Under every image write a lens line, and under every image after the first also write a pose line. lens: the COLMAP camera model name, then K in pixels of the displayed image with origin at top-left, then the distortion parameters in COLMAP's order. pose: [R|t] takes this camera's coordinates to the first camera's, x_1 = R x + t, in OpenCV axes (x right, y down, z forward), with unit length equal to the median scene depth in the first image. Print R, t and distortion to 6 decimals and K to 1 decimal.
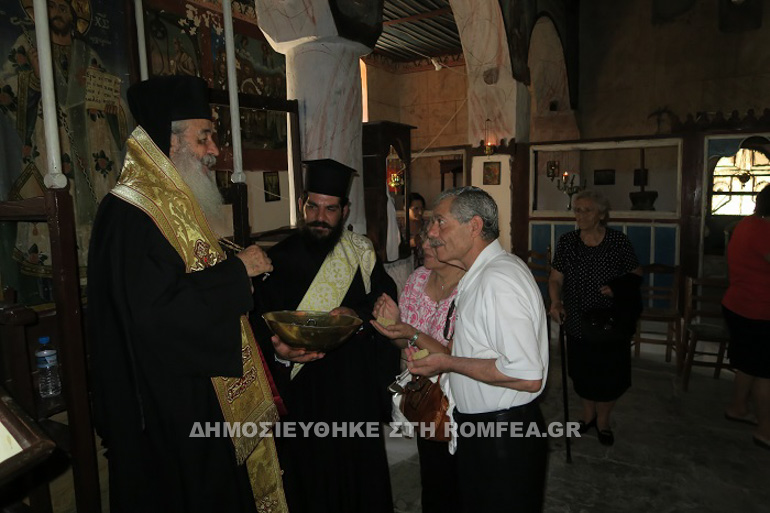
lens RADIAL K [[533.5, 0, 384.9], [0, 533.5, 255.9], [0, 0, 1]] dist [-0.025918, 0.010880]
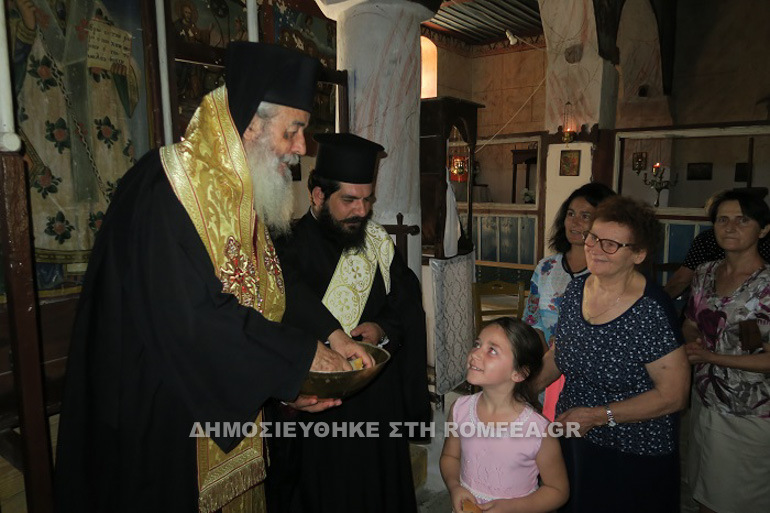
lens RADIAL K [[533.5, 0, 386.7], [0, 533.5, 257.9], [0, 0, 1]] dist [-0.025918, 0.010880]
pose [[0.991444, 0.040840, -0.123977, 0.015421], [-0.038652, 0.999053, 0.020001, -0.001783], [0.124676, -0.015037, 0.992084, 0.086959]]
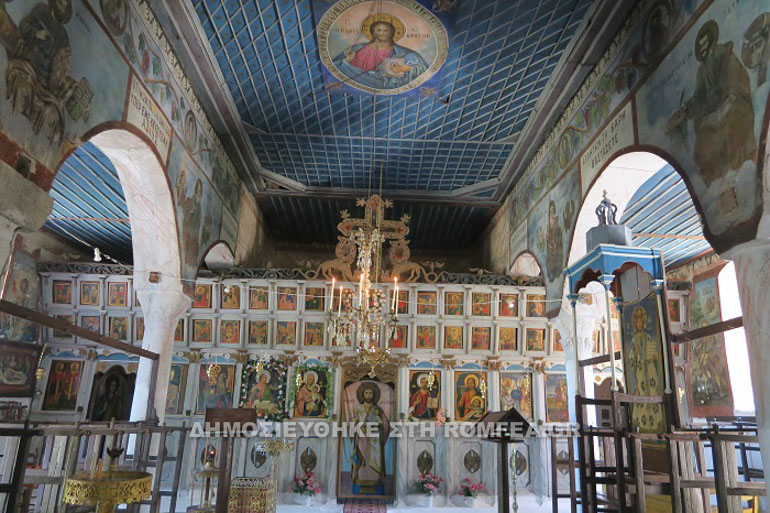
lens RADIAL K [[533.5, 0, 382.5], [0, 533.5, 257.6], [0, 0, 1]] dist [-0.025918, 0.010880]
pose [[-0.846000, -0.149805, -0.511705, 0.728124], [-0.074978, 0.983607, -0.163998, -0.106916], [0.527884, -0.100376, -0.843364, 1.028475]]
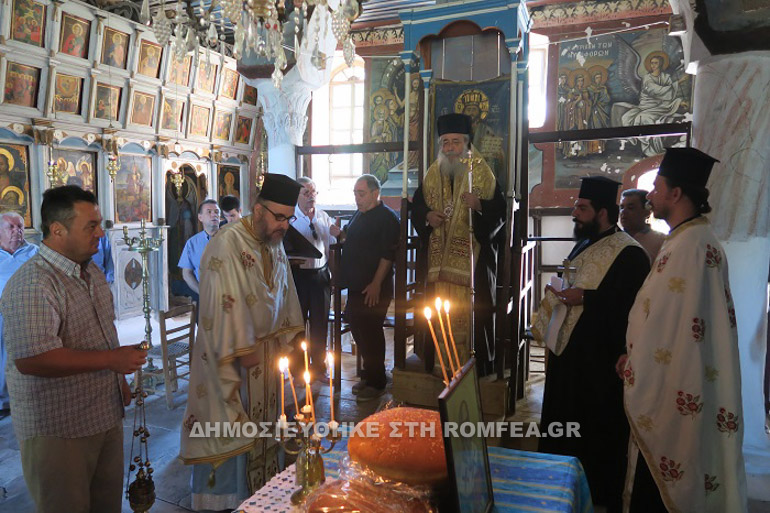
lens RADIAL K [[533.5, 0, 385.1], [0, 533.5, 256.5], [0, 0, 1]] dist [-0.025918, 0.010880]
pose [[0.117696, 0.120604, -0.985699, 0.576611], [-0.136628, 0.985125, 0.104220, -0.033471], [0.983606, 0.122408, 0.132423, 0.190056]]
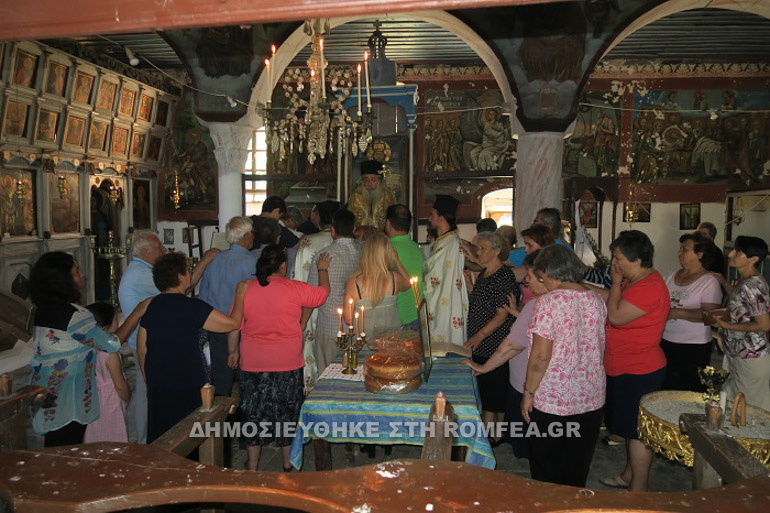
lens RADIAL K [[533.5, 0, 386.0], [0, 533.5, 257.6], [0, 0, 1]] dist [-0.025918, 0.010880]
pose [[0.384645, 0.109083, -0.916597, 0.880042], [-0.137518, 0.988683, 0.059954, -0.035234], [0.912764, 0.102988, 0.395293, -0.031364]]
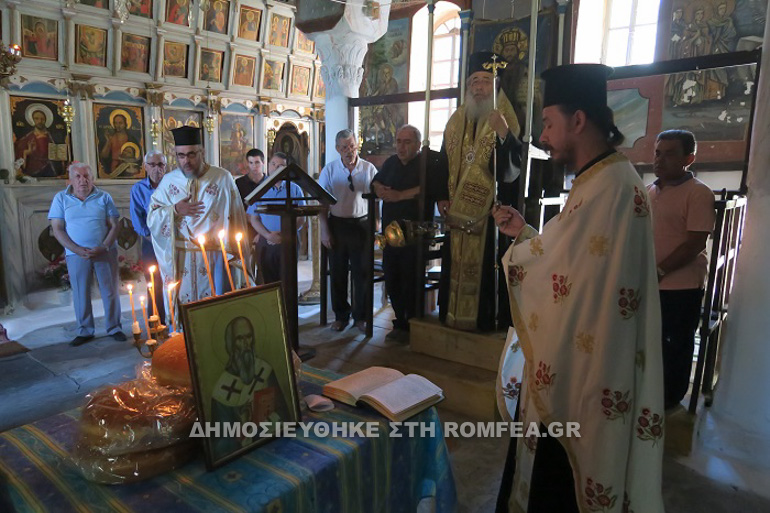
lens RADIAL K [[533.5, 0, 383.0], [0, 533.5, 256.2], [0, 0, 1]] dist [-0.025918, 0.010880]
pose [[-0.175849, 0.182934, -0.967270, 0.575769], [-0.132286, 0.969279, 0.207364, -0.037343], [0.975488, 0.164421, -0.146247, 0.386342]]
